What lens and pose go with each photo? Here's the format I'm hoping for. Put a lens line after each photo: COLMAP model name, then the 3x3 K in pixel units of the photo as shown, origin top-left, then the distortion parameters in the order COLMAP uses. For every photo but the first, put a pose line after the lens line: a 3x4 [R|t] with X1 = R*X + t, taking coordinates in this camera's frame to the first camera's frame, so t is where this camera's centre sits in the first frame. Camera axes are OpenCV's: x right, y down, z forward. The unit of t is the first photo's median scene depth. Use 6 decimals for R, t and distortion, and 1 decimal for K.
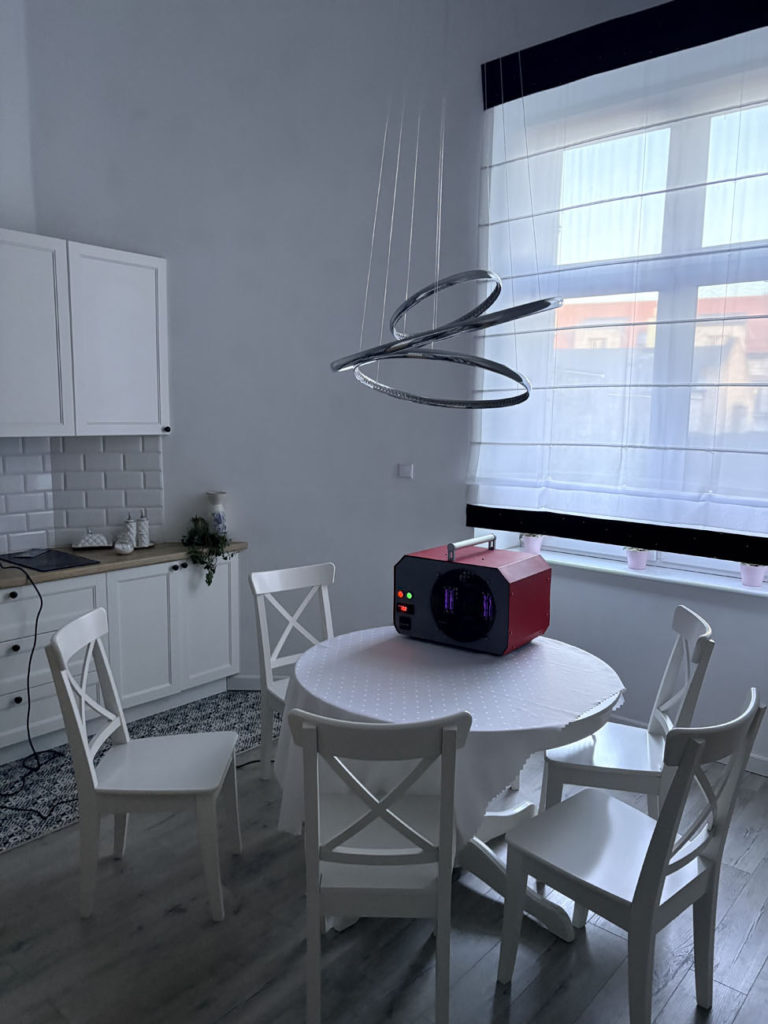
lens RADIAL K [[798.7, 0, 386.6], [0, 798.7, 515.5], [0, 0, 1]] dist [0.055571, -0.059411]
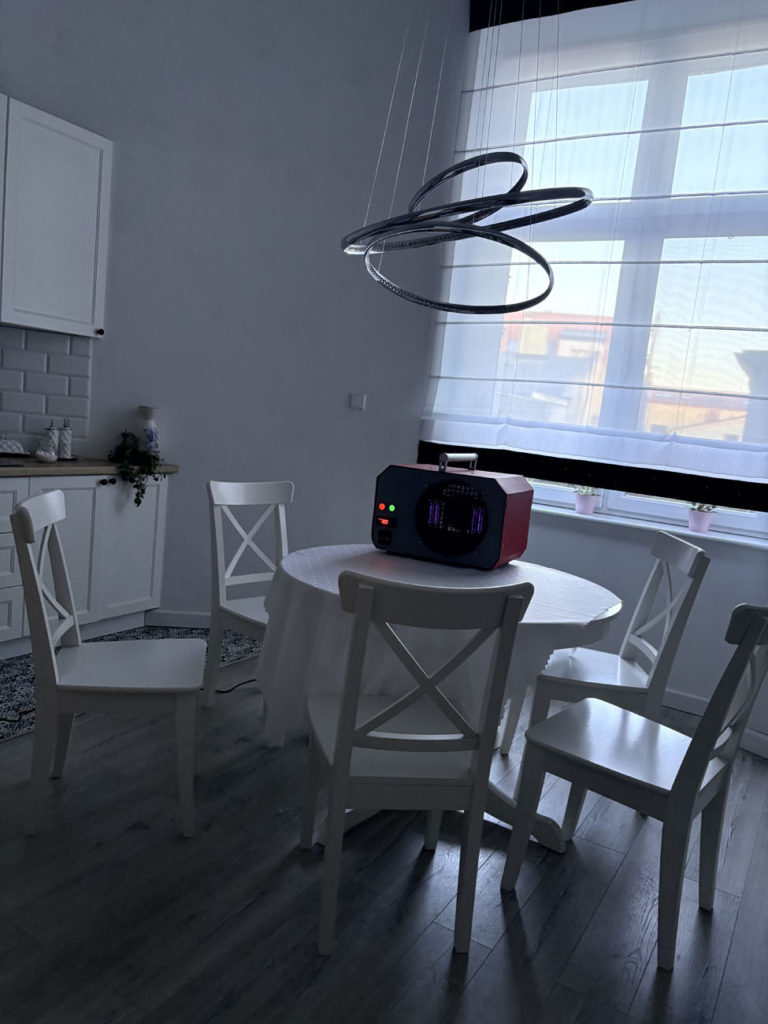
lens RADIAL K [[798.7, 0, 385.3], [0, 798.7, 511.4], [0, 0, 1]] dist [0.055571, -0.059411]
pose [[0.982578, 0.063782, 0.174566, -0.128115], [-0.064242, 0.997930, -0.003021, 0.095824], [-0.174397, -0.008246, 0.984641, 0.060497]]
